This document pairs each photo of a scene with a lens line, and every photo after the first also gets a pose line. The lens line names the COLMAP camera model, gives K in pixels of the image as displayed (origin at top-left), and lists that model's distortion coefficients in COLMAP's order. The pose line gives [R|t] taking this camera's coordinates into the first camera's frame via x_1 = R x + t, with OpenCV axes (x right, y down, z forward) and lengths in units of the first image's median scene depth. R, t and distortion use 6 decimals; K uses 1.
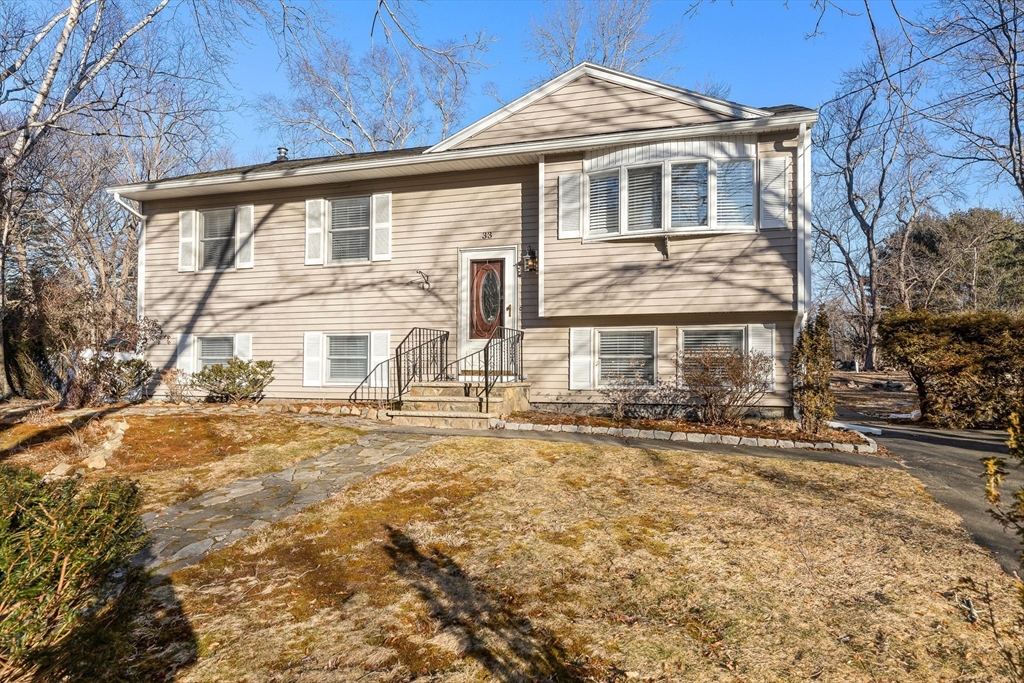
lens RADIAL K [[677.3, 0, 510.7], [0, 677.3, 333.8], [0, 0, 1]] dist [-0.004839, -0.001638]
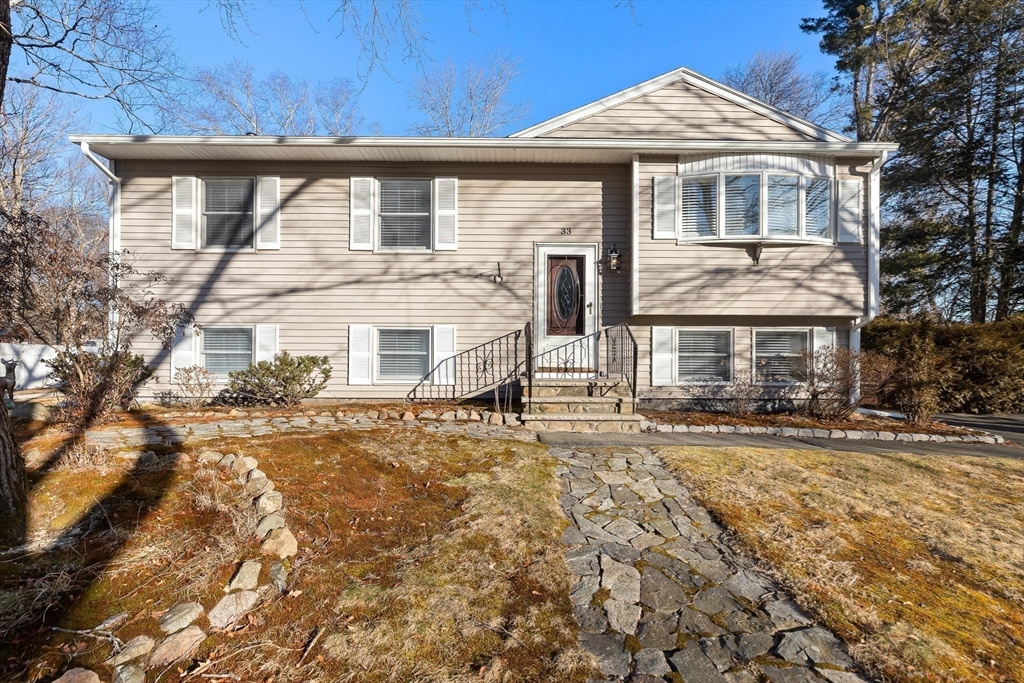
lens RADIAL K [[493.4, 0, 512.7], [0, 493.4, 348.8], [0, 0, 1]] dist [-0.012762, 0.000678]
pose [[0.945028, 0.009018, 0.326865, -0.347258], [-0.019563, 0.999388, 0.028989, 0.007413], [-0.326404, -0.033790, 0.944626, 0.342935]]
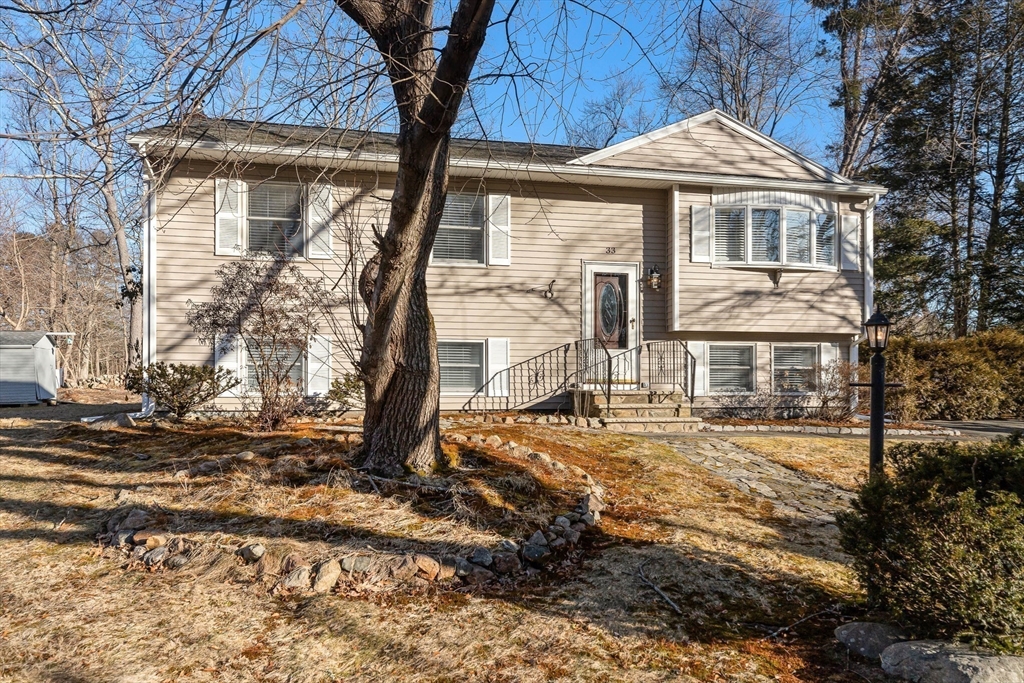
lens RADIAL K [[753.6, 0, 514.8], [0, 753.6, 351.2], [0, 0, 1]] dist [-0.014140, -0.005691]
pose [[0.858679, 0.019001, 0.512162, -0.766632], [-0.028064, 0.999556, 0.009969, 0.003140], [-0.511746, -0.022933, 0.858831, 0.072391]]
